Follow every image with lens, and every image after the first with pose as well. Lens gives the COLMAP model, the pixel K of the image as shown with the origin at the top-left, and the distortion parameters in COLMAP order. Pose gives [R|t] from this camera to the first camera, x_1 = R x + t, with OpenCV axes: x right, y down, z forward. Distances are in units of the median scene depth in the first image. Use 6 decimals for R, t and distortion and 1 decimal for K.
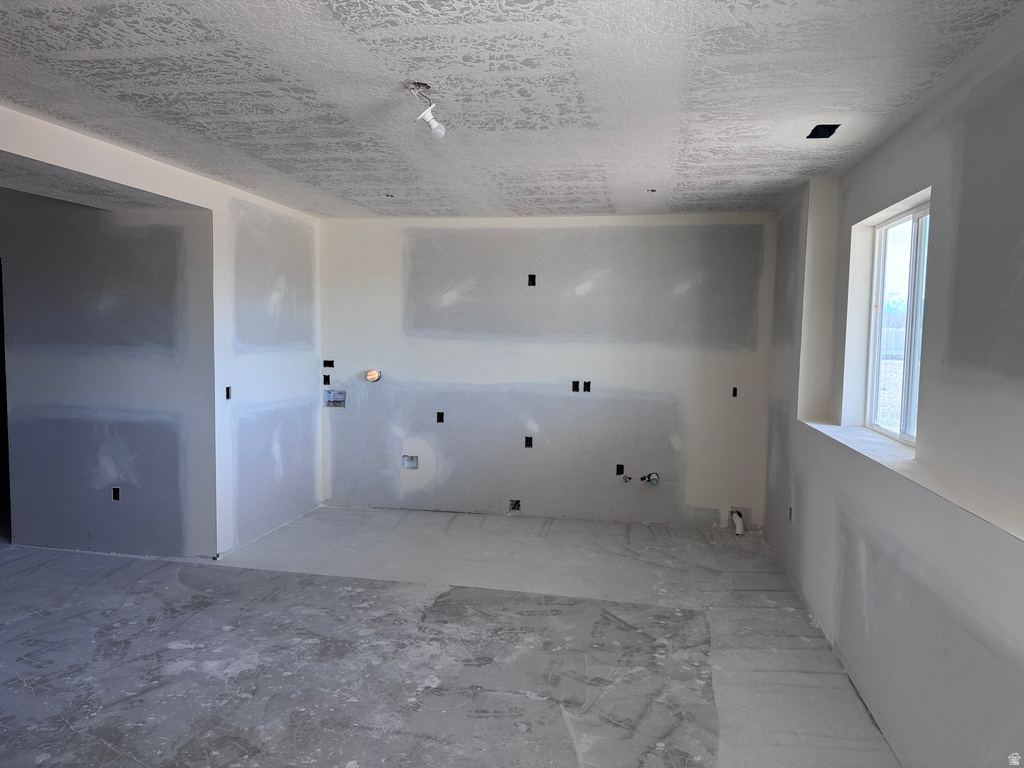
lens RADIAL K [[718.2, 0, 510.2], [0, 718.2, 380.8], [0, 0, 1]] dist [0.003998, -0.009989]
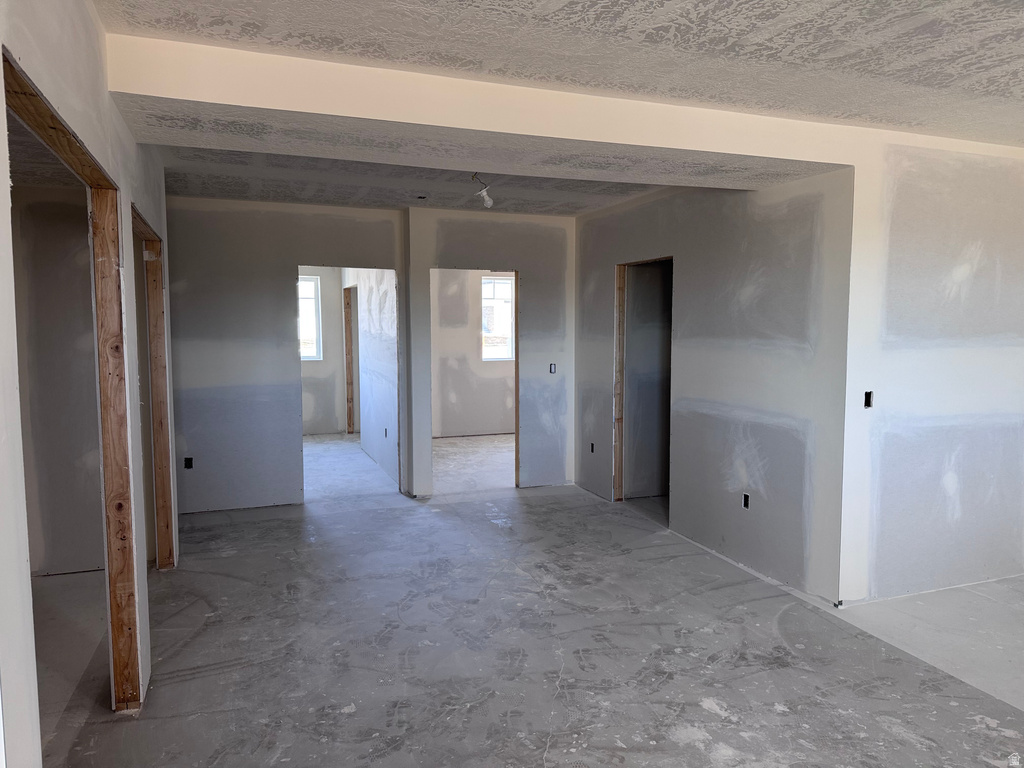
lens RADIAL K [[718.2, 0, 510.2], [0, 718.2, 380.8], [0, 0, 1]] dist [0.003998, -0.009989]
pose [[0.521477, 0.049164, -0.851848, 0.075465], [-0.045747, 0.998514, 0.029624, -0.009724], [0.852038, 0.023521, 0.522951, 0.301258]]
